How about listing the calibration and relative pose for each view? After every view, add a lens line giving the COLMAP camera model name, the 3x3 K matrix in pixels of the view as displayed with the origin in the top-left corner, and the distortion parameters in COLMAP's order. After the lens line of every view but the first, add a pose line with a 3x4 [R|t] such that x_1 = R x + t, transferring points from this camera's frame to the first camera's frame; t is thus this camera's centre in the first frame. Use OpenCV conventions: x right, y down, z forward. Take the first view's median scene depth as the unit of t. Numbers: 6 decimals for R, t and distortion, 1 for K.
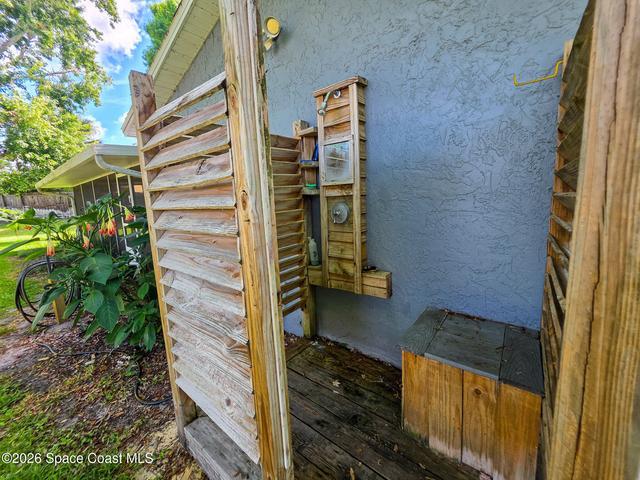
lens RADIAL K [[255.4, 0, 320.4], [0, 255.4, 238.6], [0, 0, 1]] dist [-0.001784, 0.000045]
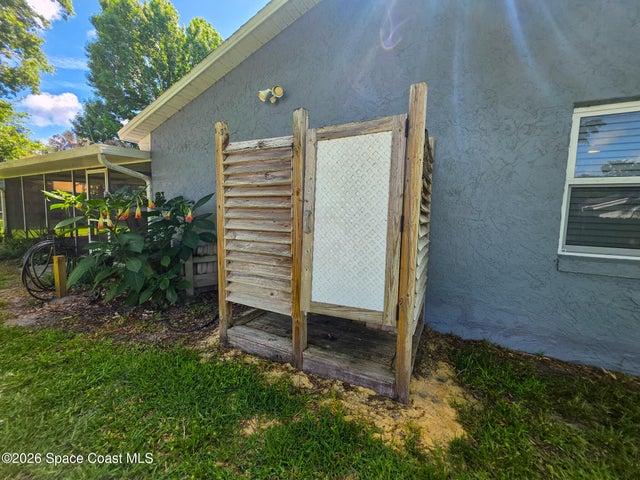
lens RADIAL K [[255.4, 0, 319.8], [0, 255.4, 239.9], [0, 0, 1]] dist [-0.001784, 0.000045]
pose [[0.976359, 0.038100, 0.212769, -0.210191], [-0.026949, 0.998119, -0.055063, 0.154196], [-0.214467, 0.048027, 0.975550, -0.497247]]
